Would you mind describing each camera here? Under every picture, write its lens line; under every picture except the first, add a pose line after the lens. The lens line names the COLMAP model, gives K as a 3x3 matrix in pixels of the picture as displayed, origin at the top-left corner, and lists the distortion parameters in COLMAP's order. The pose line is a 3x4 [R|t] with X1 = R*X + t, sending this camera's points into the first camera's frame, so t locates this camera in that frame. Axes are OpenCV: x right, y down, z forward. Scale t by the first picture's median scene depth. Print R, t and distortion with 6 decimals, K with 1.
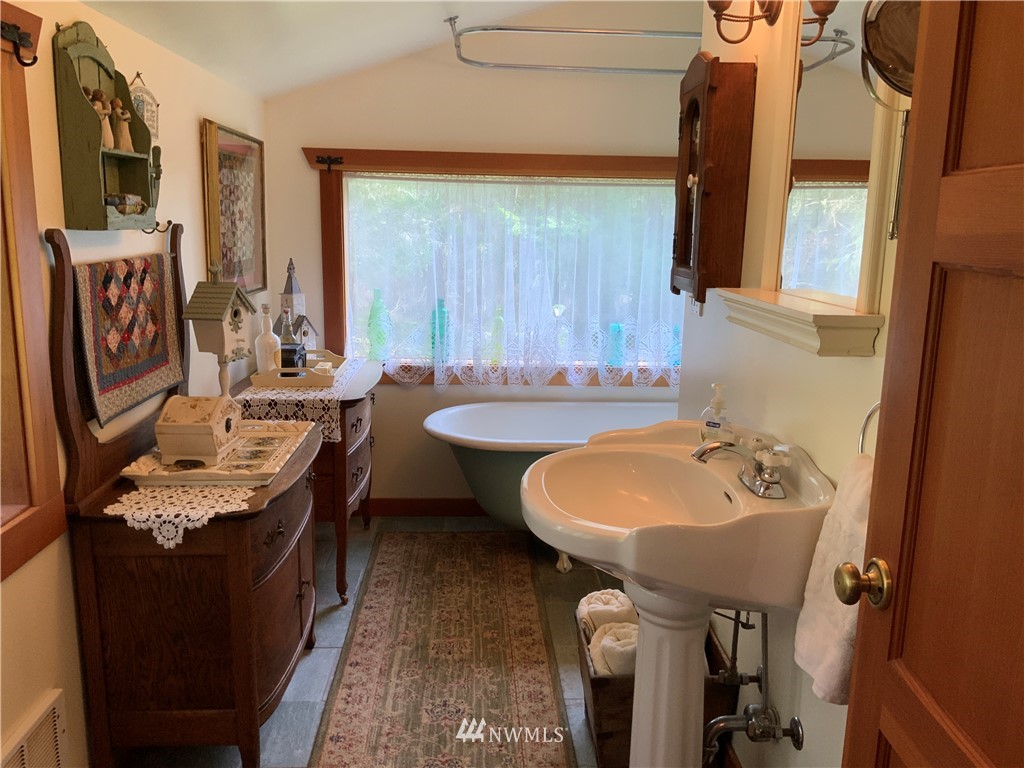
lens RADIAL K [[846.4, 0, 509.2], [0, 846.4, 384.1], [0, 0, 1]] dist [0.102751, -0.198898]
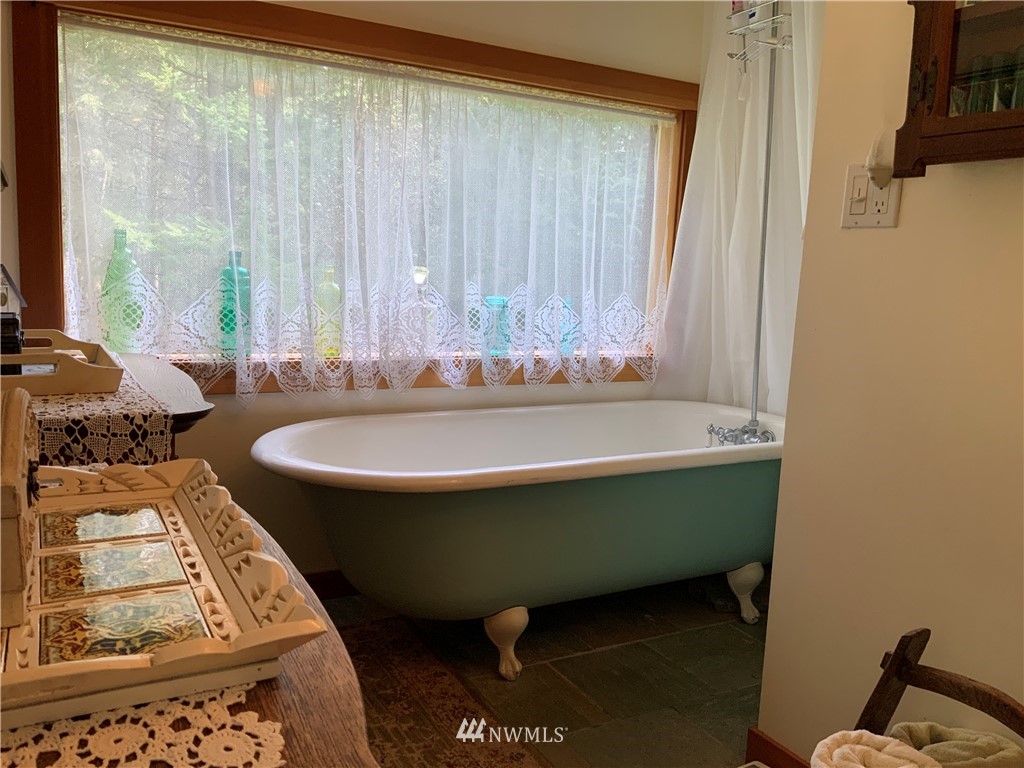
lens RADIAL K [[846.4, 0, 509.2], [0, 846.4, 384.1], [0, 0, 1]] dist [0.102751, -0.198898]
pose [[0.894686, -0.040026, 0.444898, -0.182010], [0.055030, 0.998267, -0.020854, 0.016825], [-0.443293, 0.043140, 0.895338, 0.379757]]
